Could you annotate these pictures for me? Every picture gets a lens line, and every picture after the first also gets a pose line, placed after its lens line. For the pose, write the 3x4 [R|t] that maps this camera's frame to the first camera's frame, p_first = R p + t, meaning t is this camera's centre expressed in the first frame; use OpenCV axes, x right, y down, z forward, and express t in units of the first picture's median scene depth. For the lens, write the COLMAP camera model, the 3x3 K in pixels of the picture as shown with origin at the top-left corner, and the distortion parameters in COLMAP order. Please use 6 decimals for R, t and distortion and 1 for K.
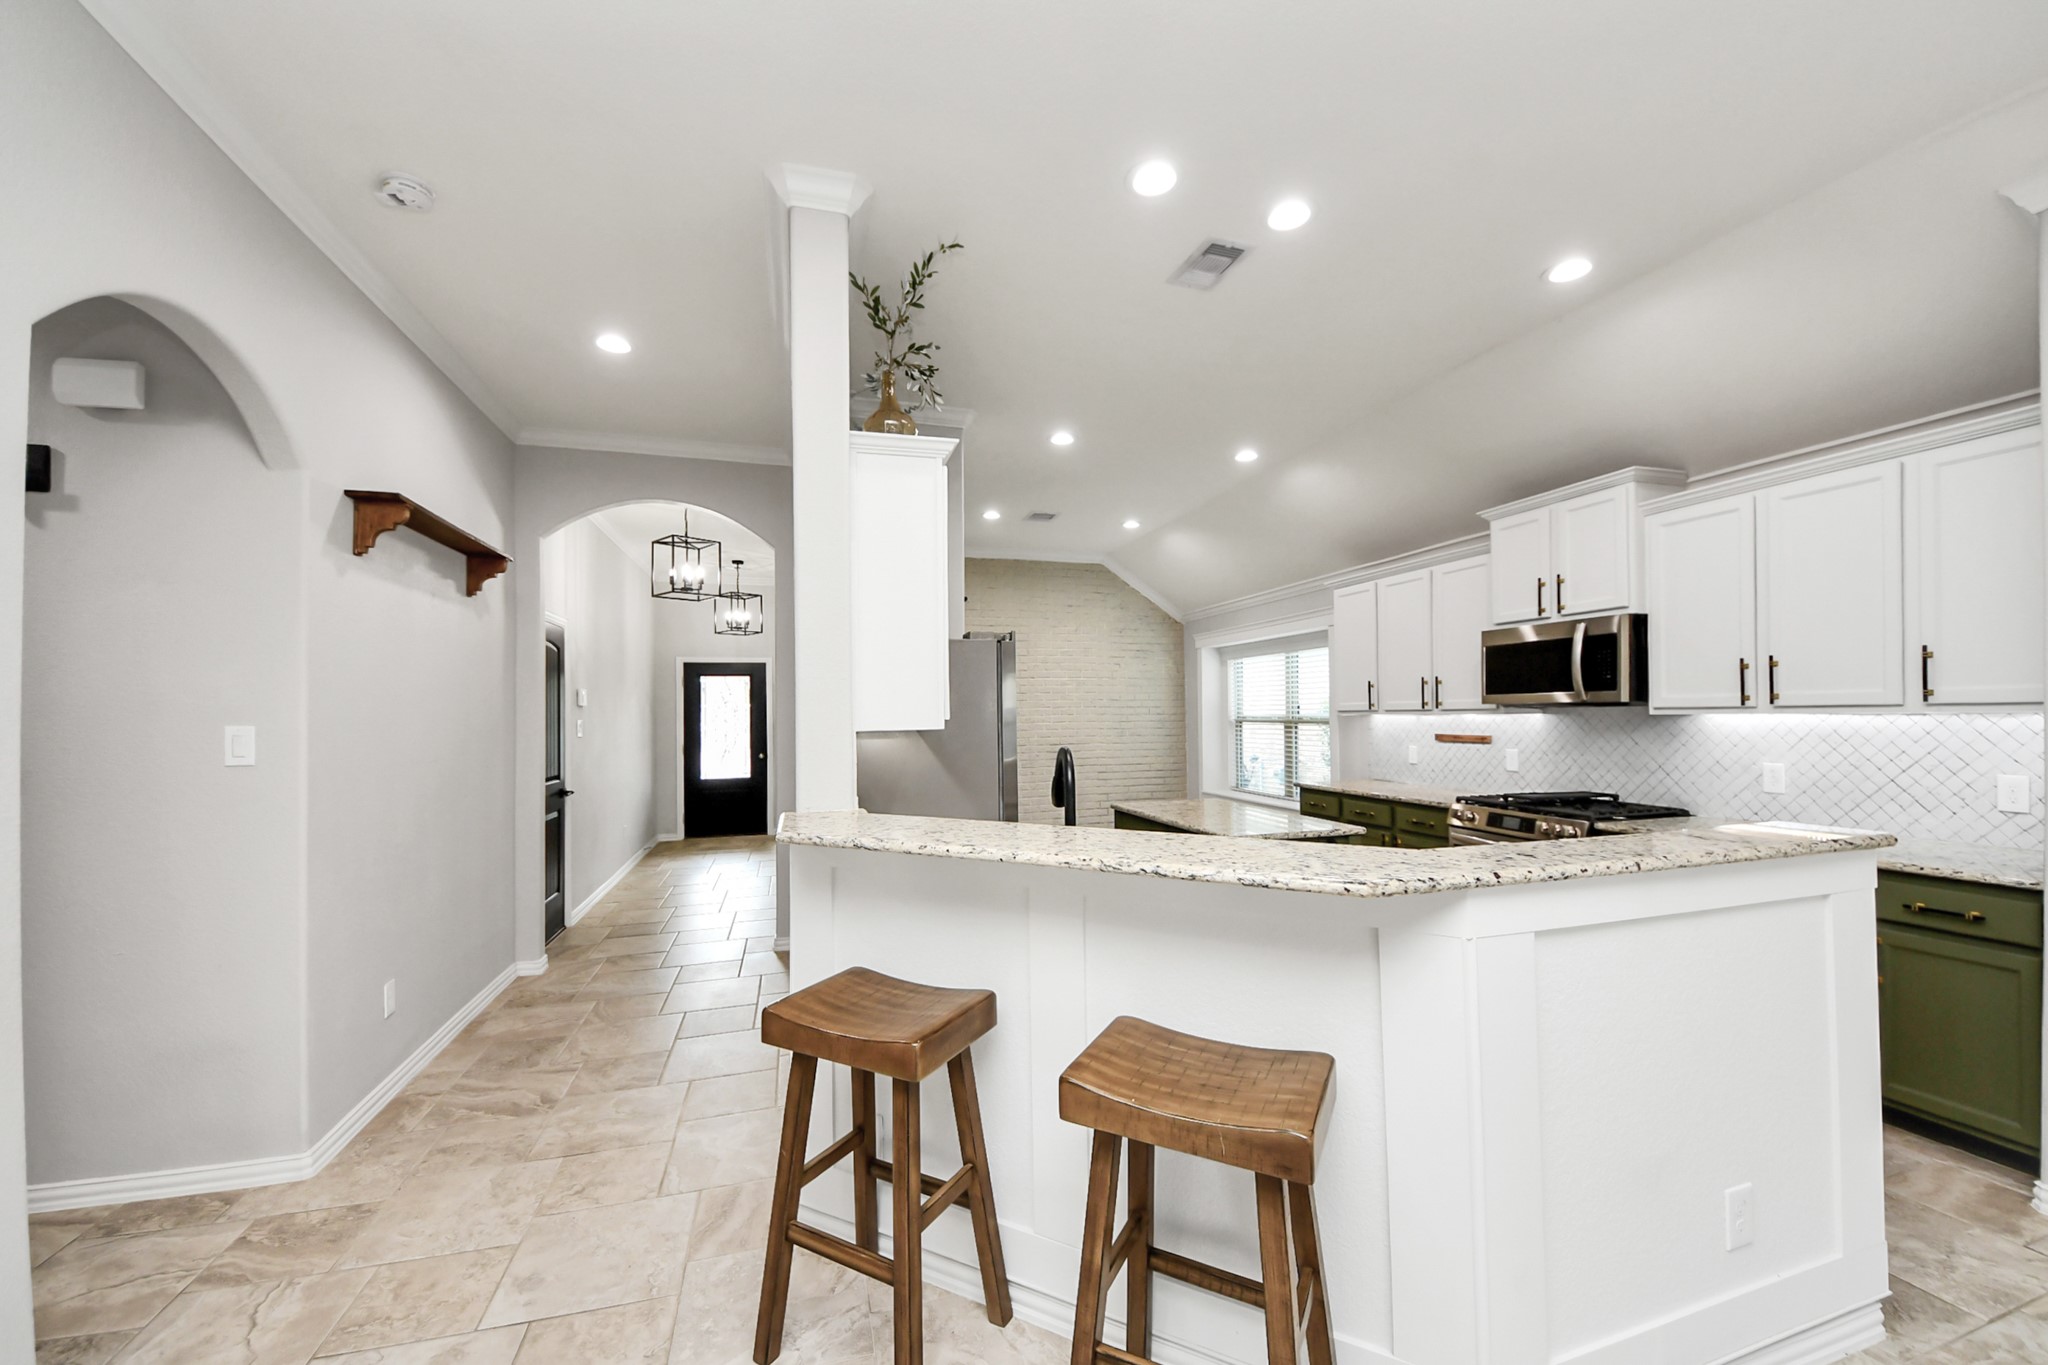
lens RADIAL K [[798.7, 0, 977.0], [0, 798.7, 689.1], [0, 0, 1]] dist [-0.000773, -0.000139]
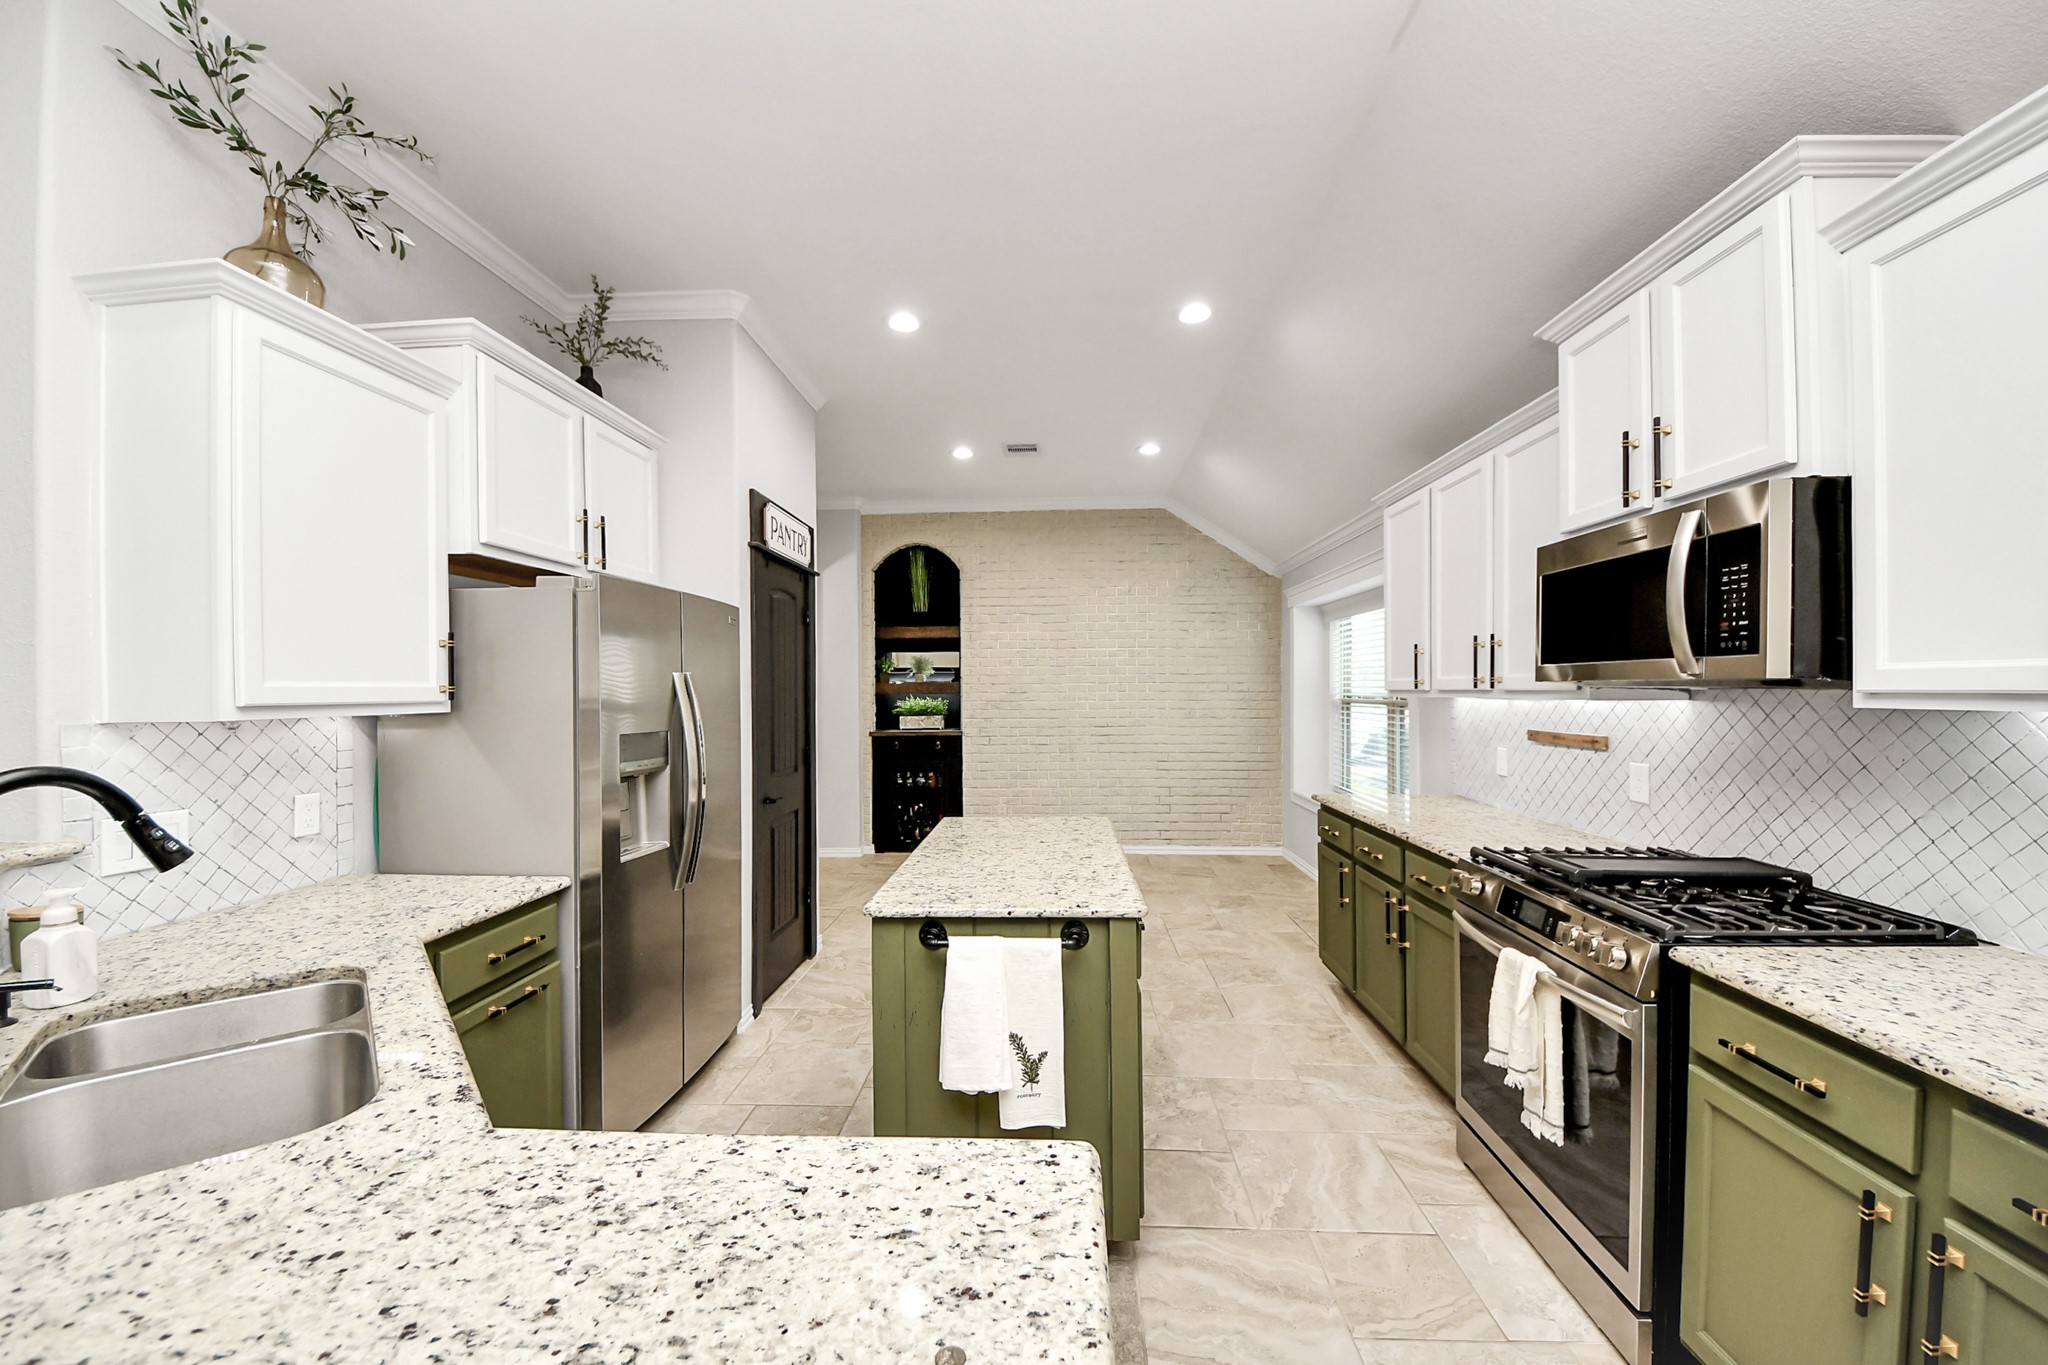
lens RADIAL K [[731.2, 0, 1035.4], [0, 731.2, 687.8], [0, 0, 1]] dist [0.010949, -0.011948]
pose [[0.944535, 0.005380, -0.328366, 0.453360], [0.005598, 0.999457, 0.032478, 0.004060], [0.328362, -0.032515, 0.943992, 0.394646]]
